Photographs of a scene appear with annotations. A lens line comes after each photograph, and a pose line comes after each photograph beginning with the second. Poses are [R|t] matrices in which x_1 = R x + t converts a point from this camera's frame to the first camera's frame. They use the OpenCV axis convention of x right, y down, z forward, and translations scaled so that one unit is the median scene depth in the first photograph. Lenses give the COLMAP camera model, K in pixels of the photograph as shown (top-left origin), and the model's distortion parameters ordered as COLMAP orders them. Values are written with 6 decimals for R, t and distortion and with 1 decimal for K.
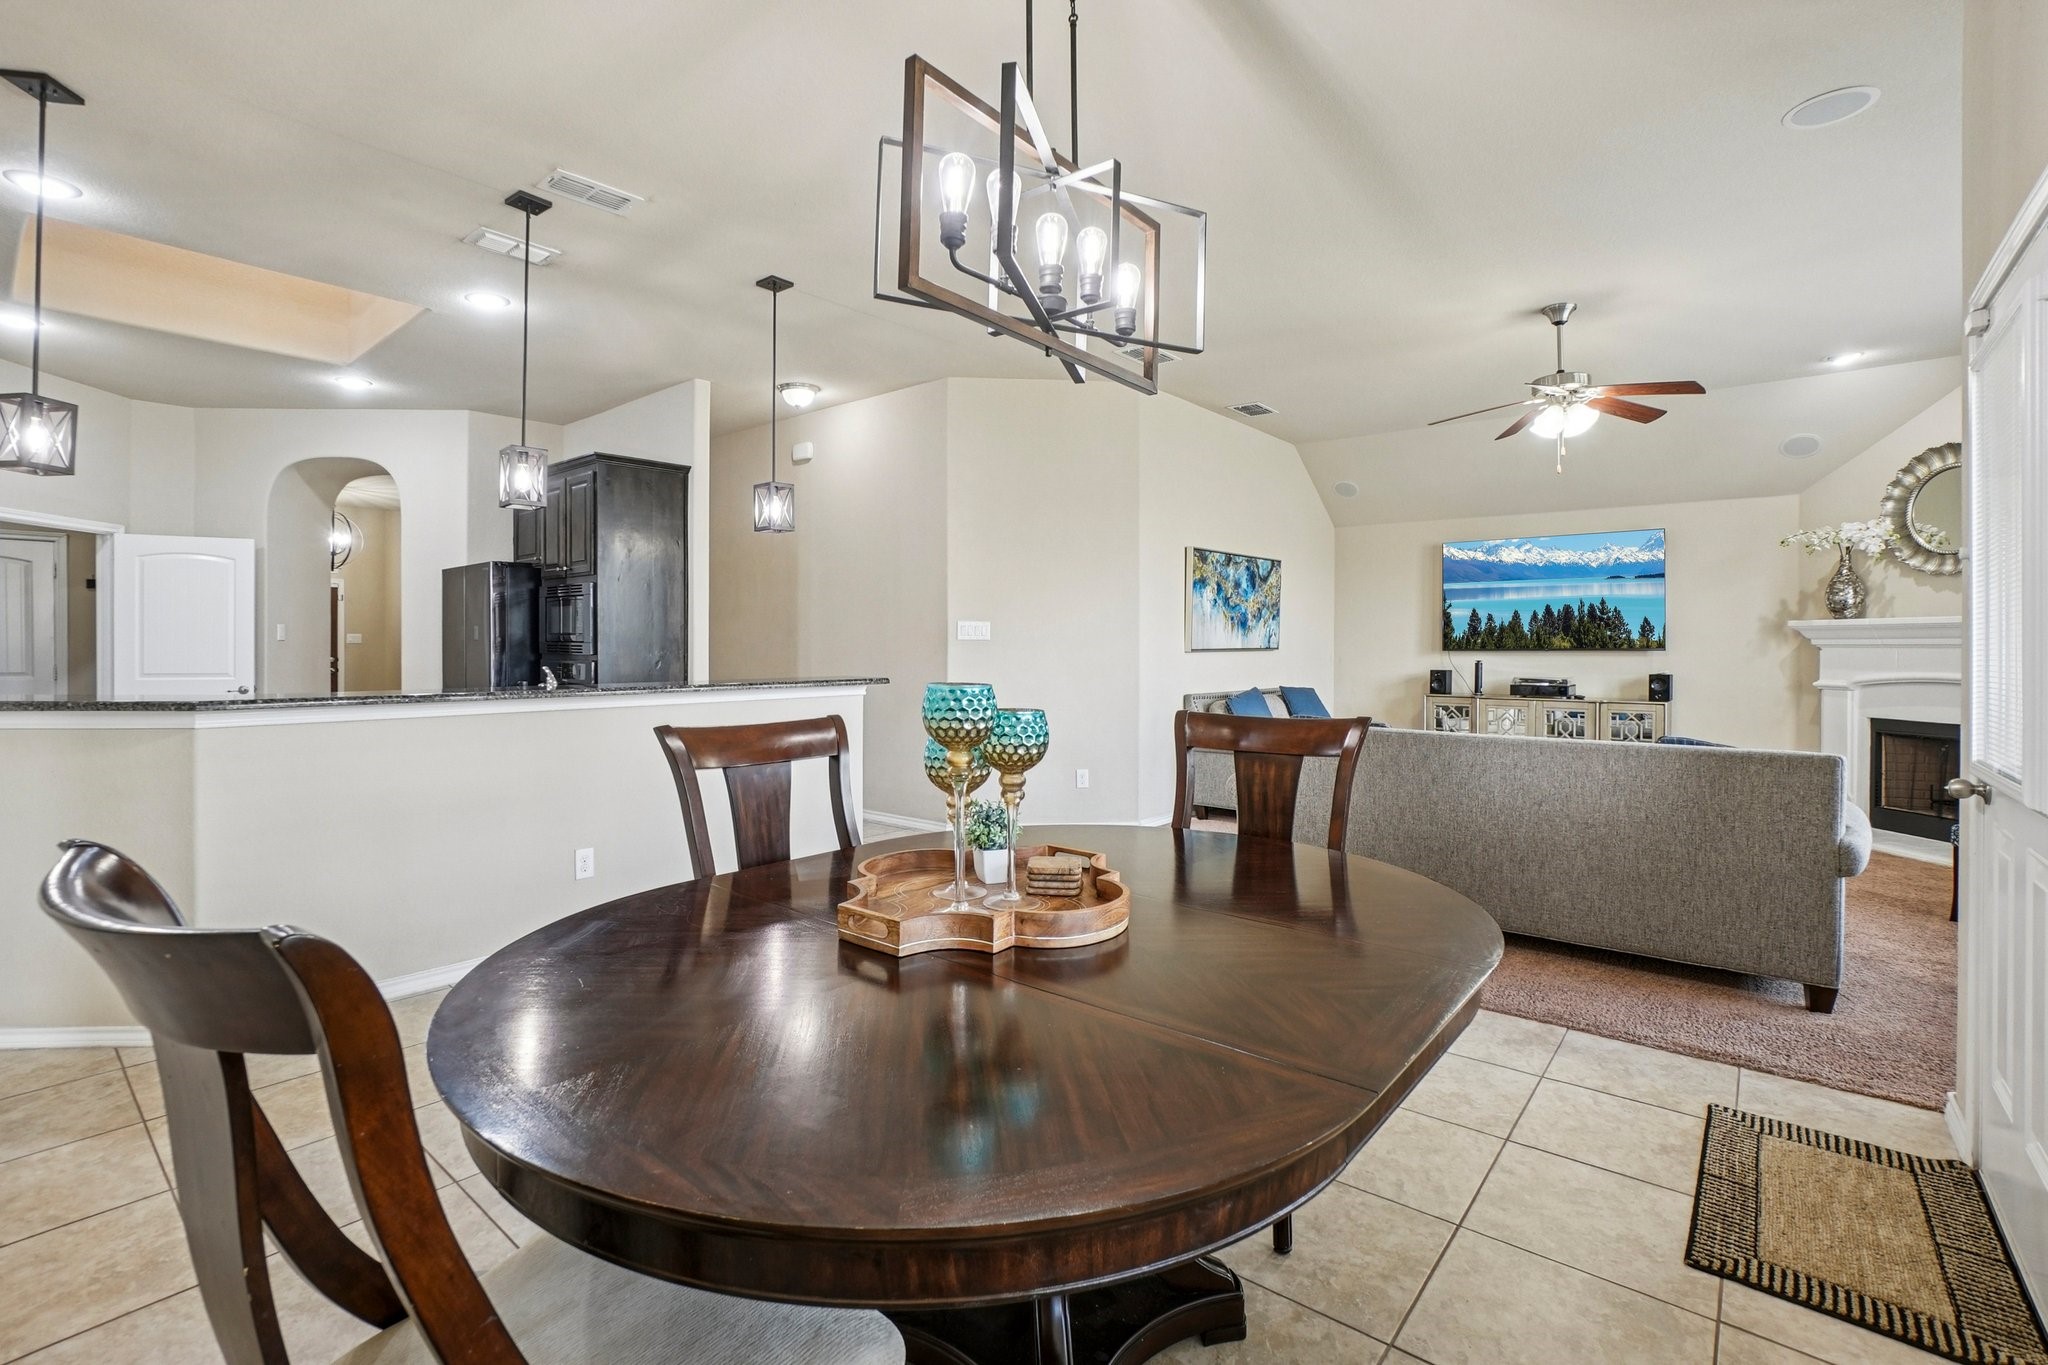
lens RADIAL K [[921.0, 0, 992.9], [0, 921.0, 649.9], [0, 0, 1]] dist [-0.061111, 0.020717]
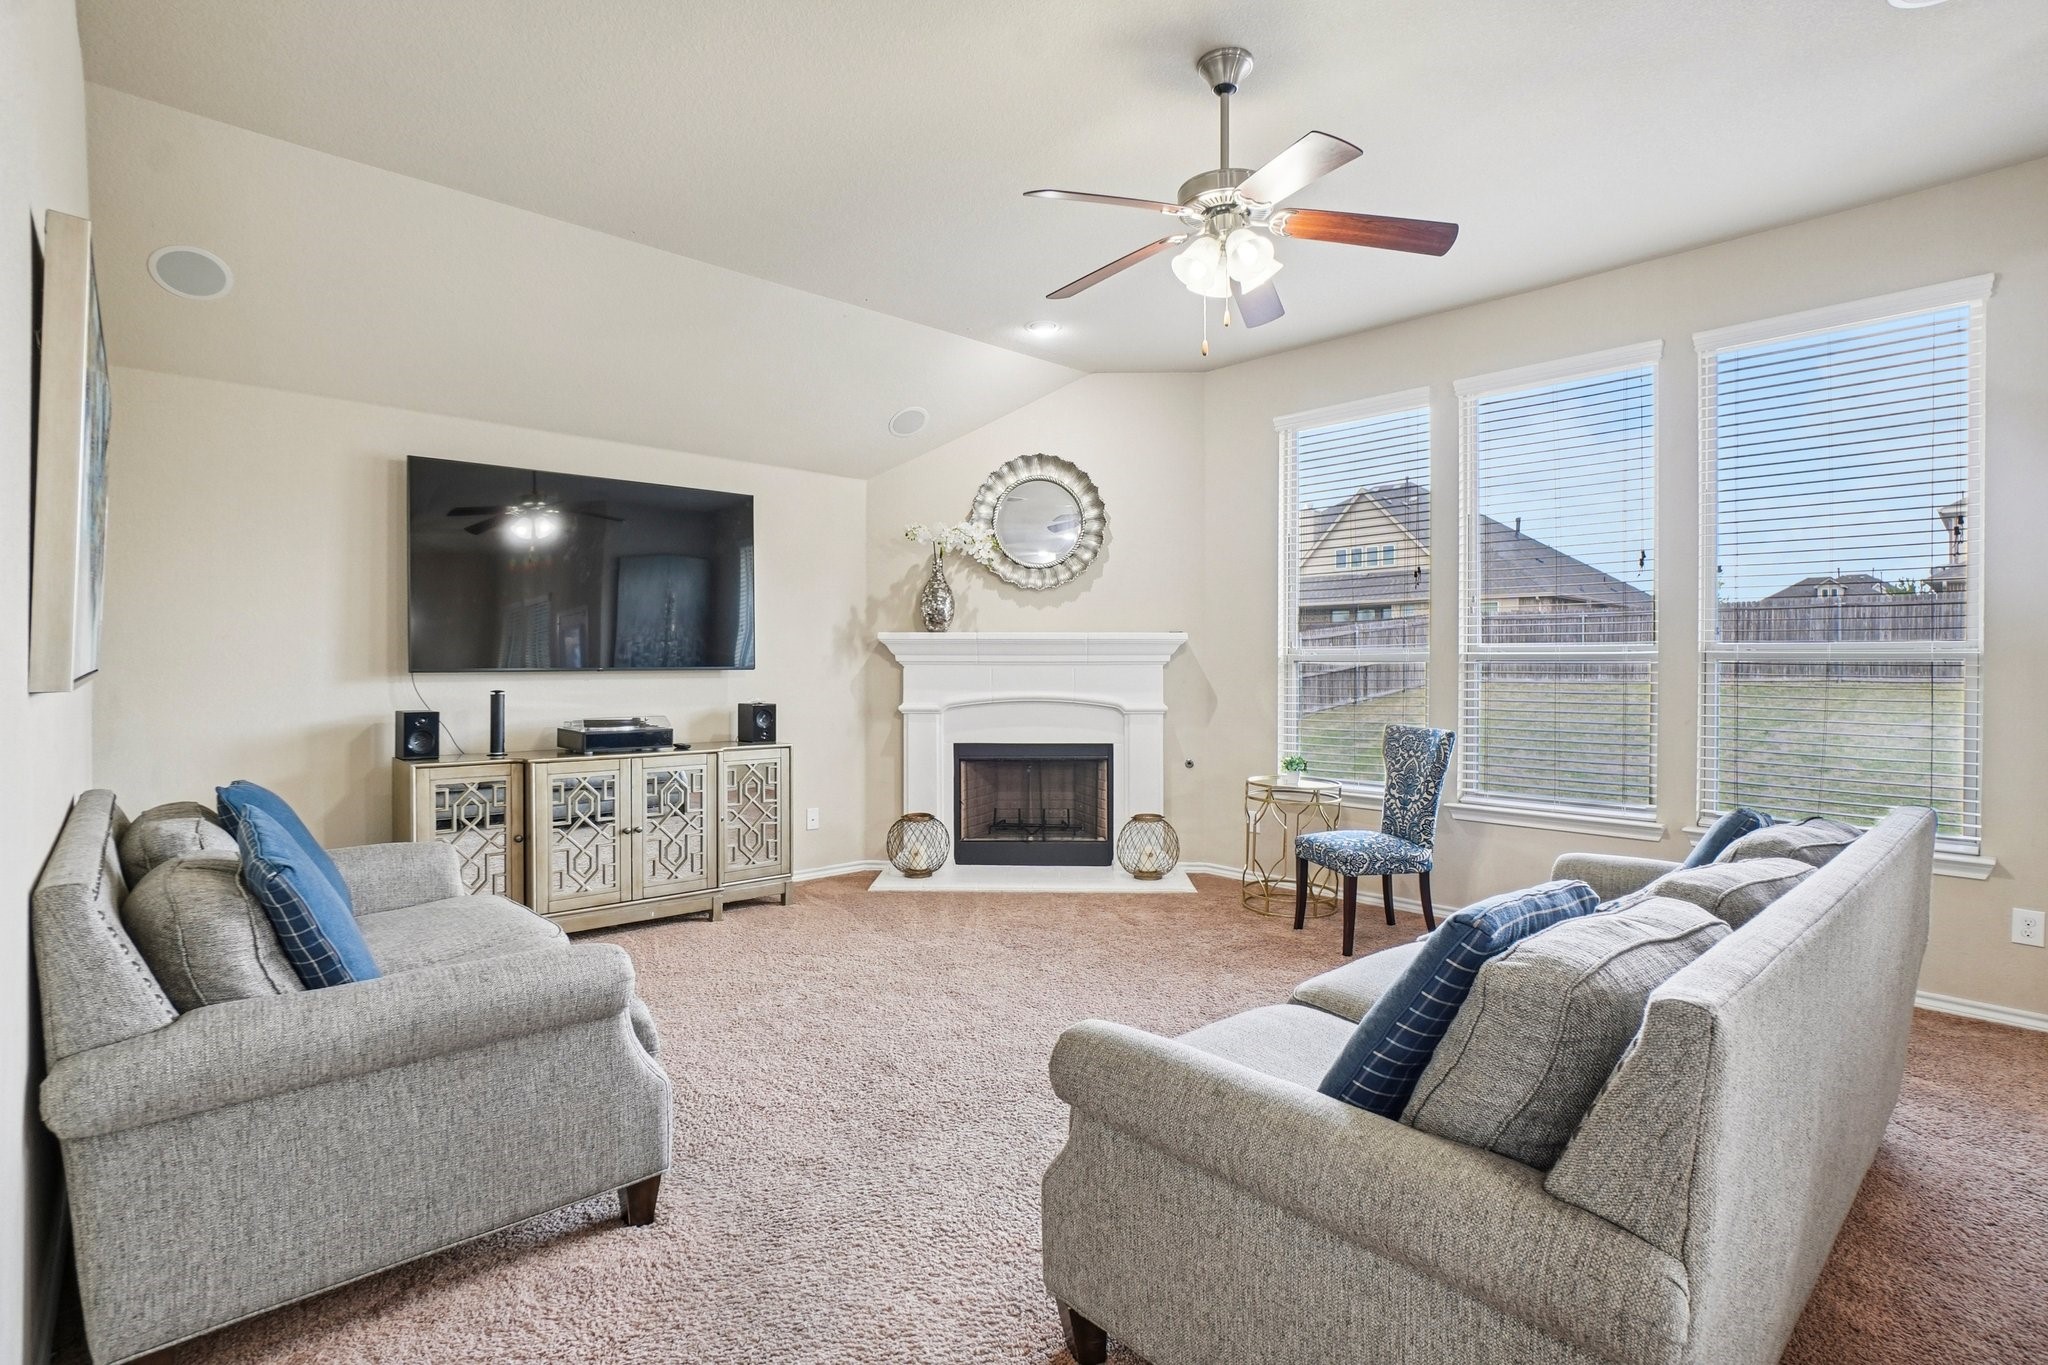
lens RADIAL K [[988.0, 0, 1026.0], [0, 988.0, 666.1], [0, 0, 1]] dist [-0.008089, -0.001318]
pose [[0.114587, -0.005079, 0.993400, 0.003645], [0.001326, 0.999987, 0.004960, -0.006161], [-0.993412, 0.000748, 0.114592, 0.798630]]
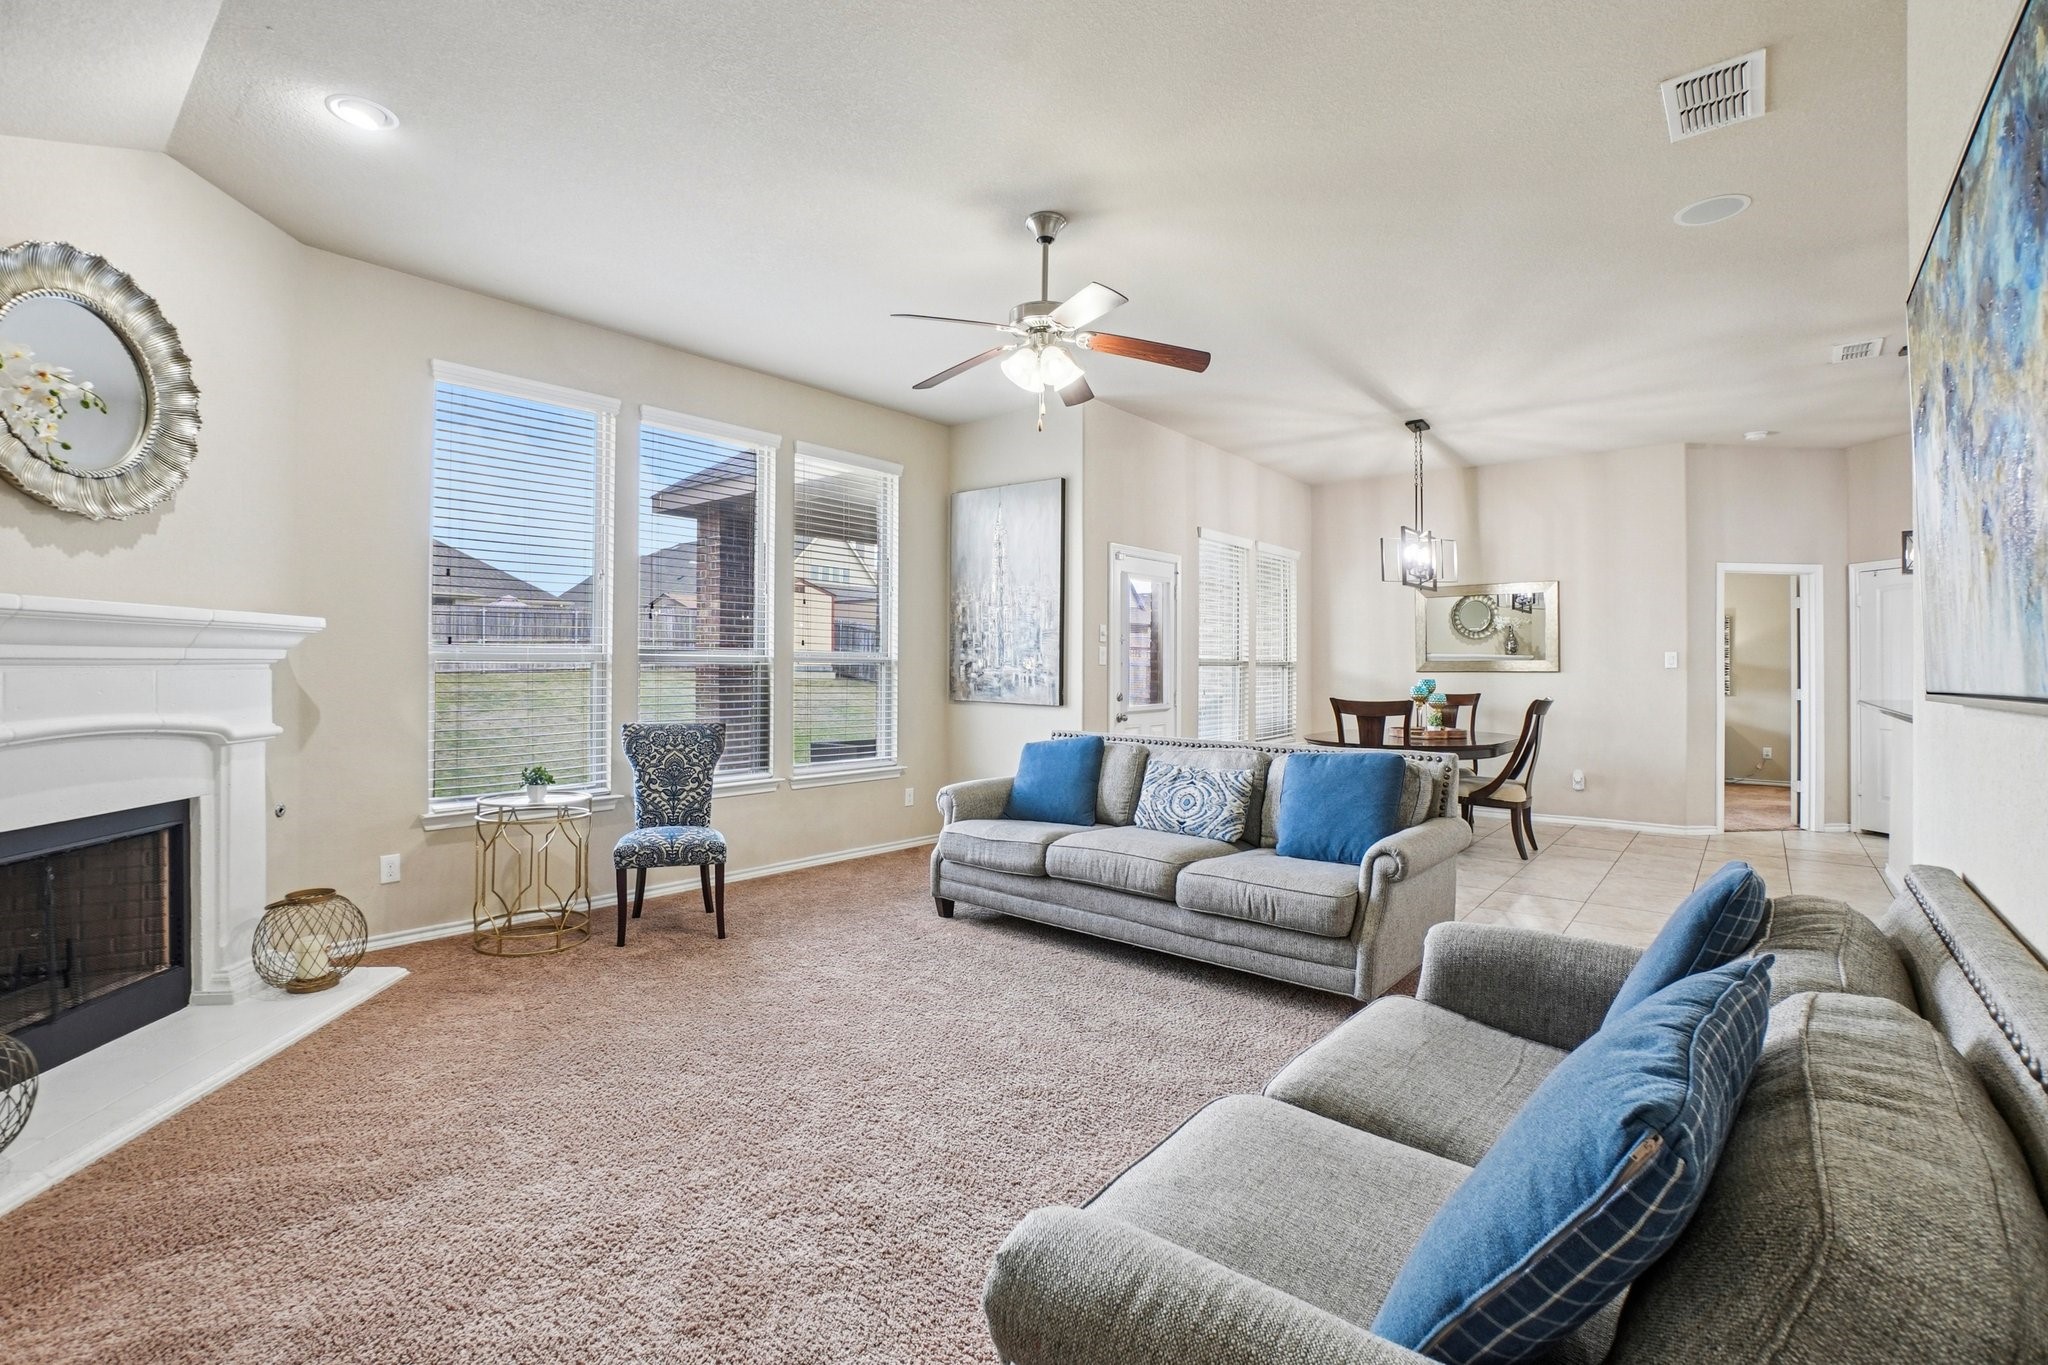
lens RADIAL K [[921.0, 0, 1043.9], [0, 921.0, 655.6], [0, 0, 1]] dist [-0.061111, 0.020717]
pose [[-0.999854, -0.008767, -0.014666, 0.496277], [-0.008653, 0.999932, -0.007818, -0.007926], [0.014733, -0.007690, -0.999862, 1.351051]]
